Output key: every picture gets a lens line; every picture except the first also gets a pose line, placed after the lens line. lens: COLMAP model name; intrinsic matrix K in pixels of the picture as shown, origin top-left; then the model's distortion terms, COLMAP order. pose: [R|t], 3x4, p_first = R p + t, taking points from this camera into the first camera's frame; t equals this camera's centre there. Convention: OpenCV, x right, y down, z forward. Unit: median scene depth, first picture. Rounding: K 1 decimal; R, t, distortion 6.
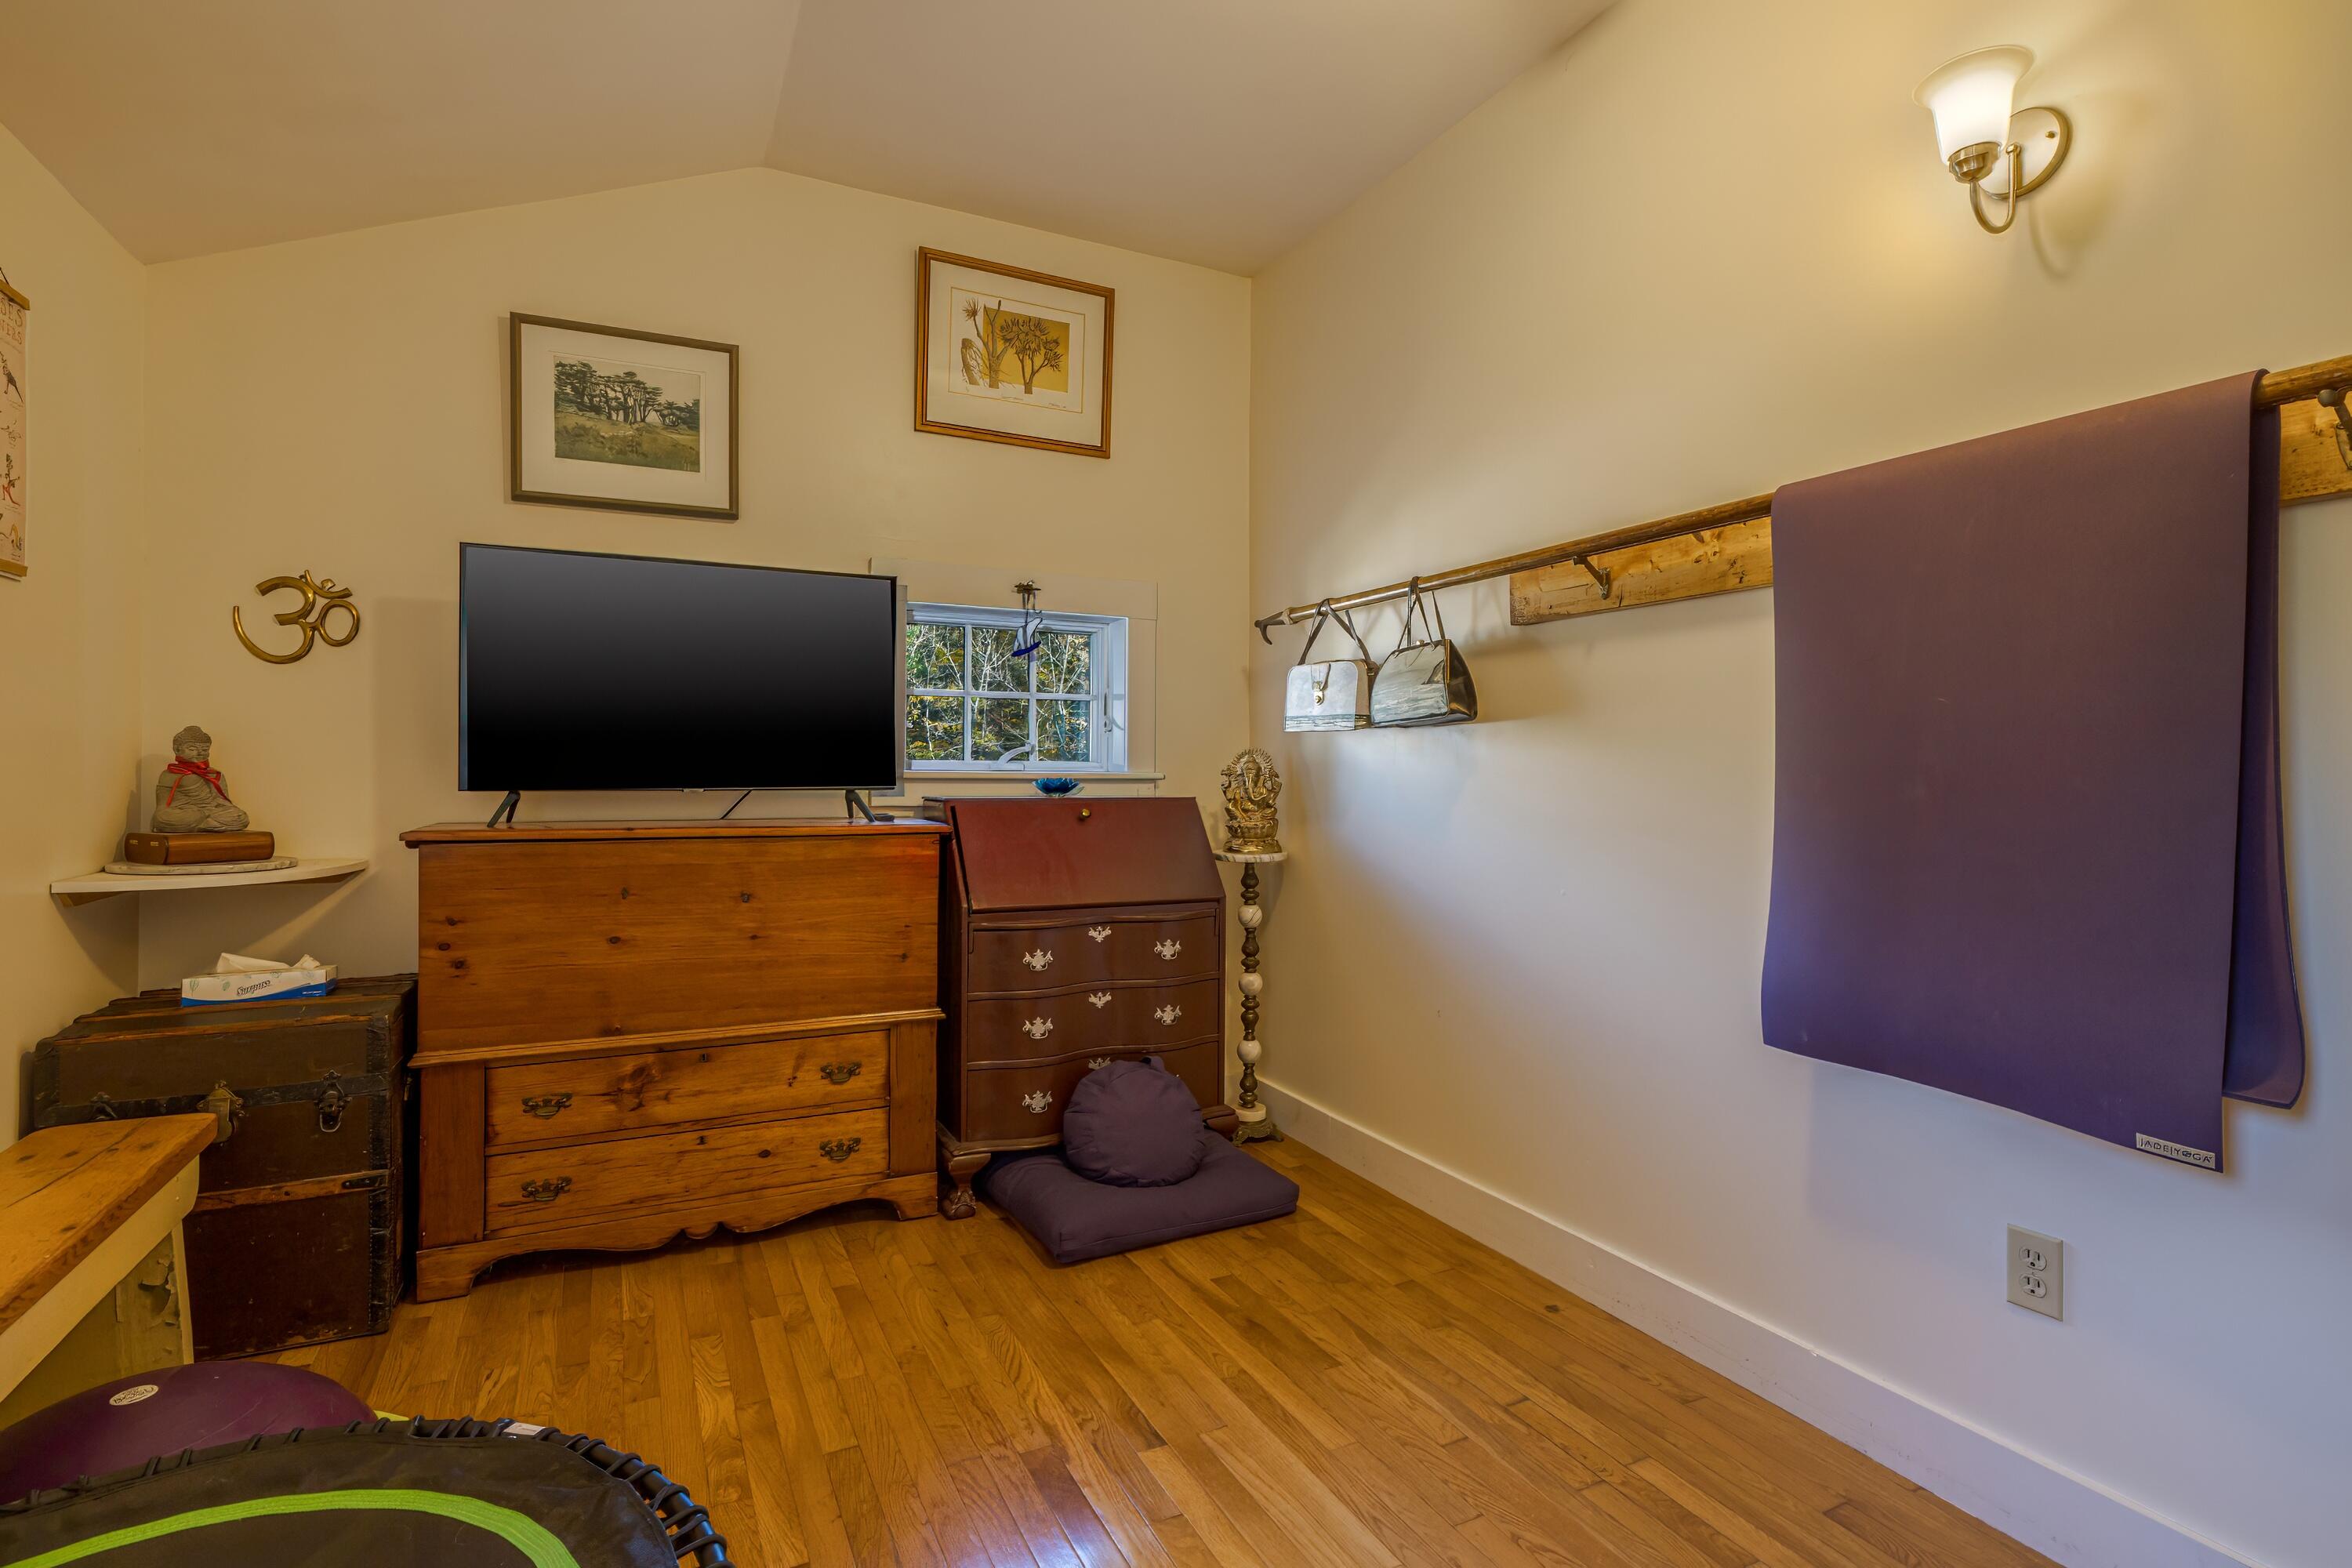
lens RADIAL K [[1123.3, 0, 1176.0], [0, 1123.3, 784.0], [0, 0, 1]] dist [-0.001654, -0.000013]
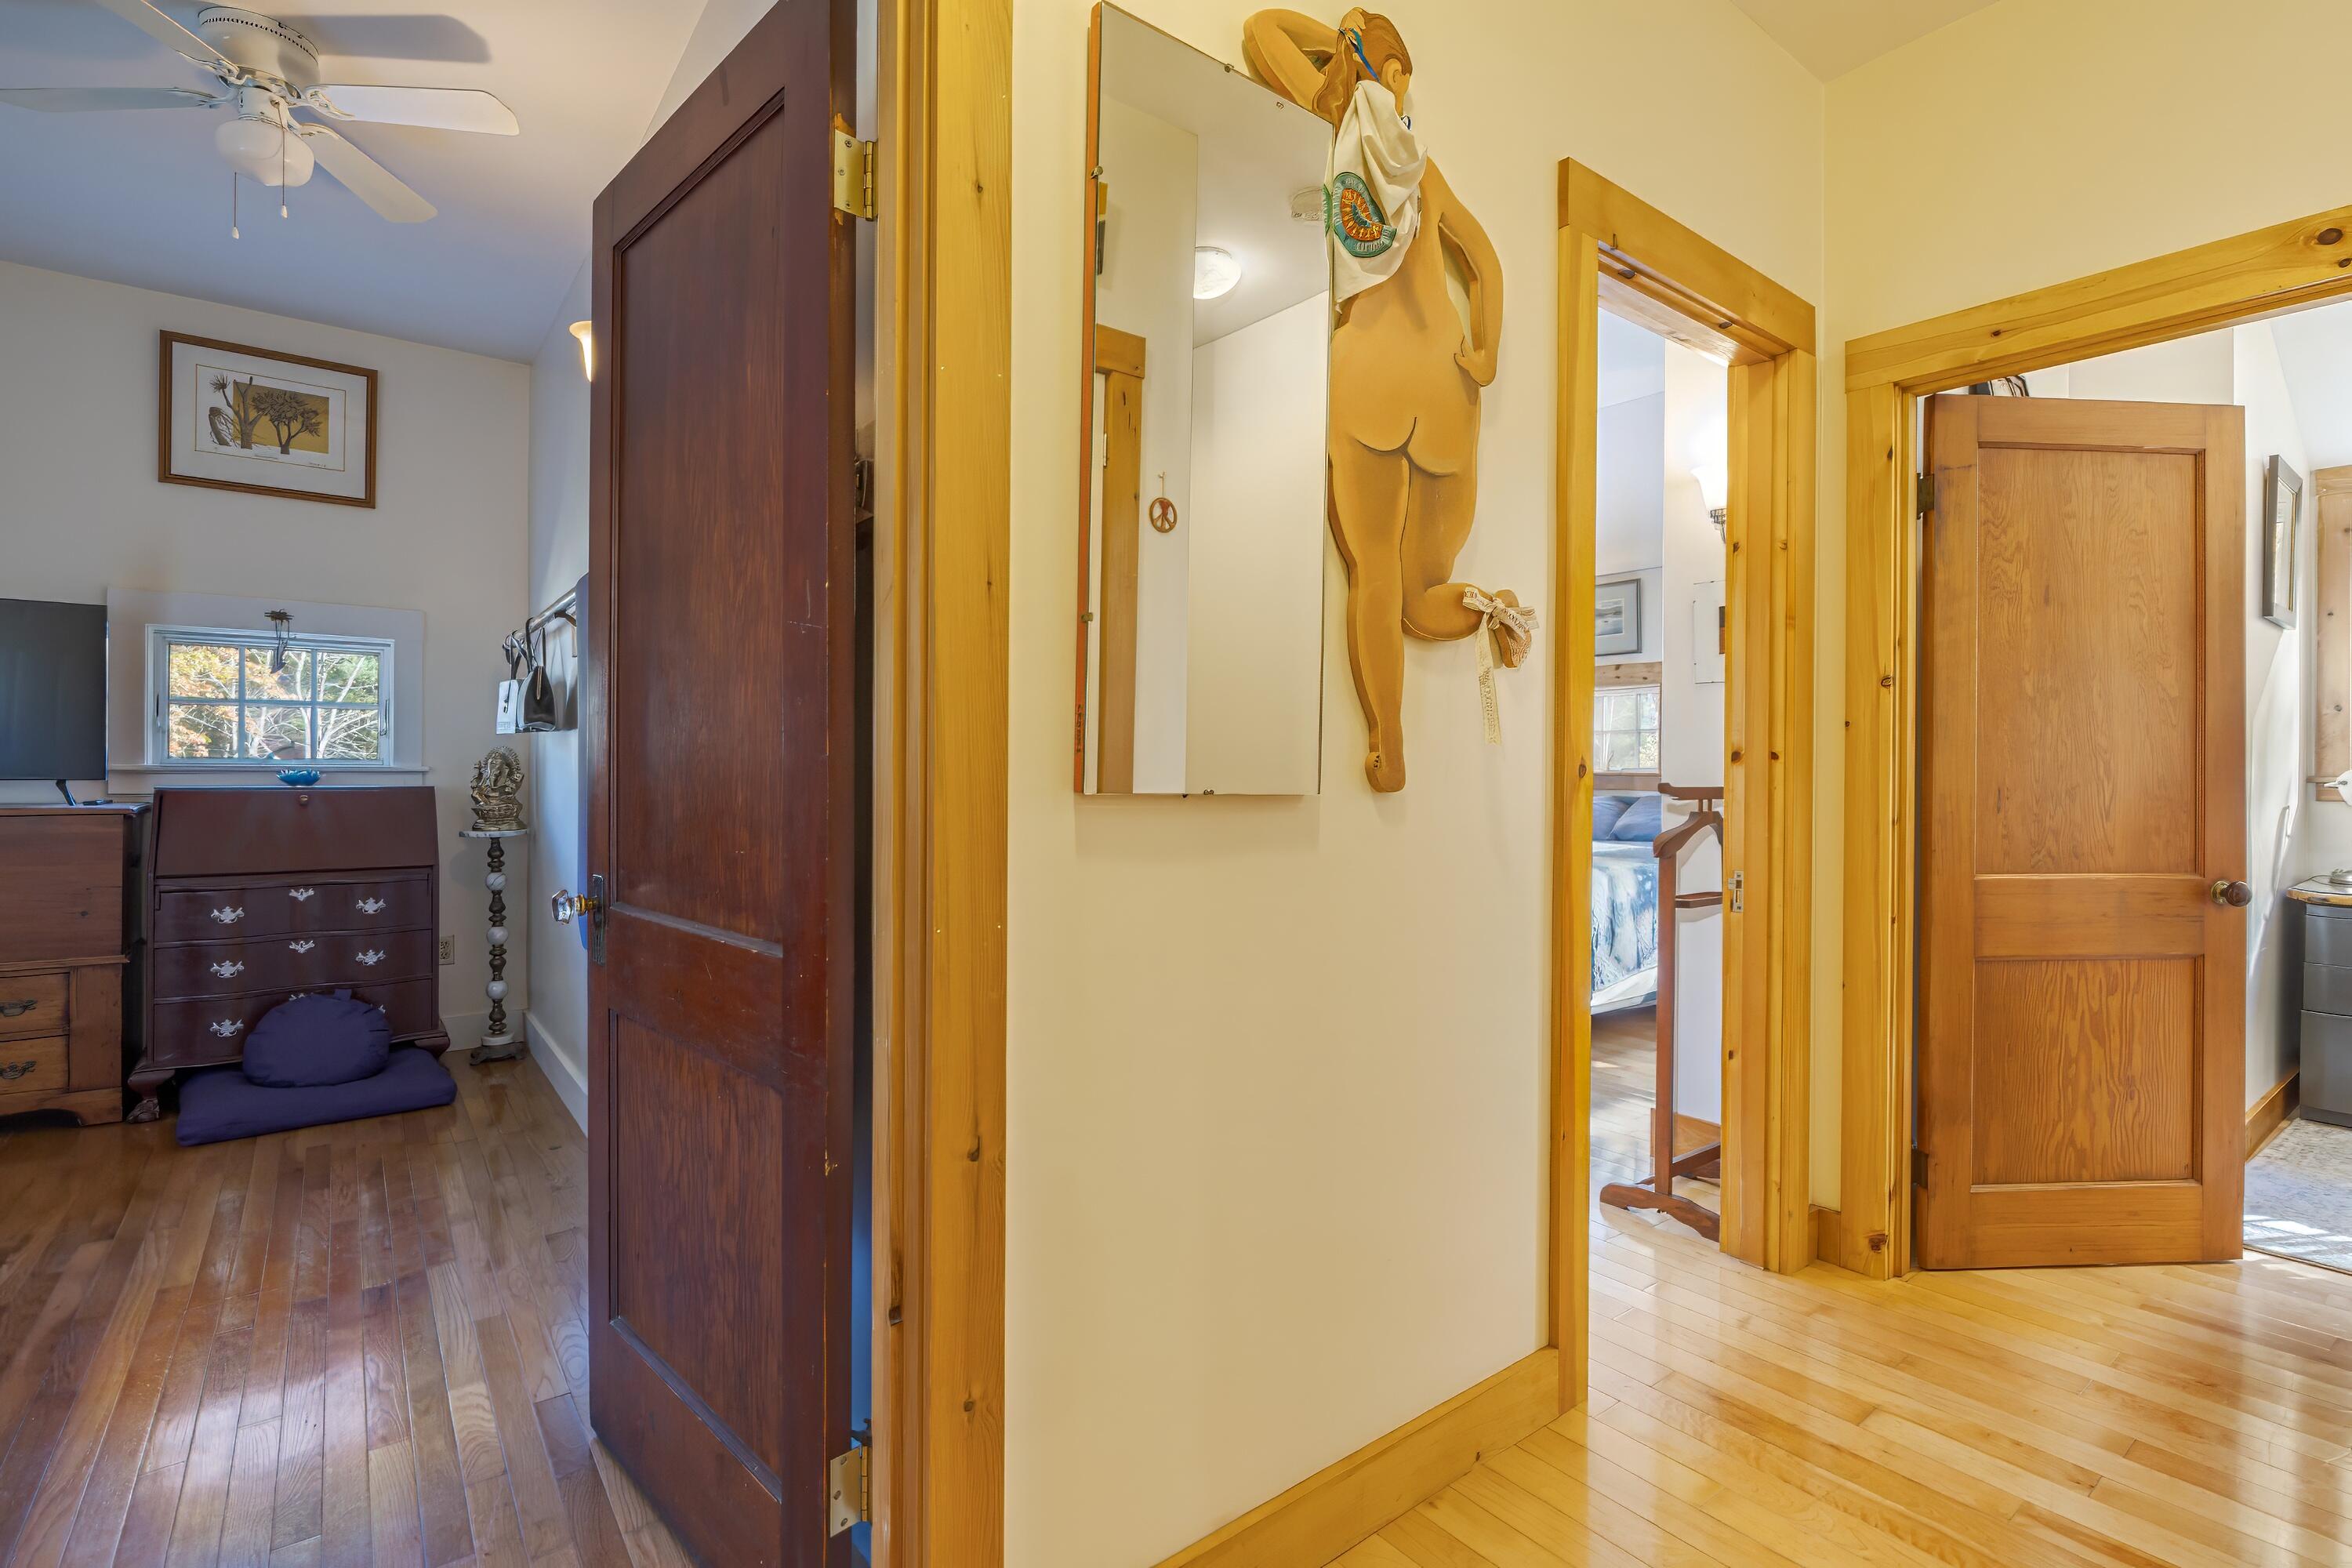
lens RADIAL K [[1092.6, 0, 1176.1], [0, 1092.6, 778.5], [0, 0, 1]] dist [0.000364, 0.000133]
pose [[0.981819, -0.001614, 0.189812, 0.618867], [0.002058, 0.999996, -0.002140, 0.008432], [-0.189807, 0.002492, 0.981818, -0.359581]]
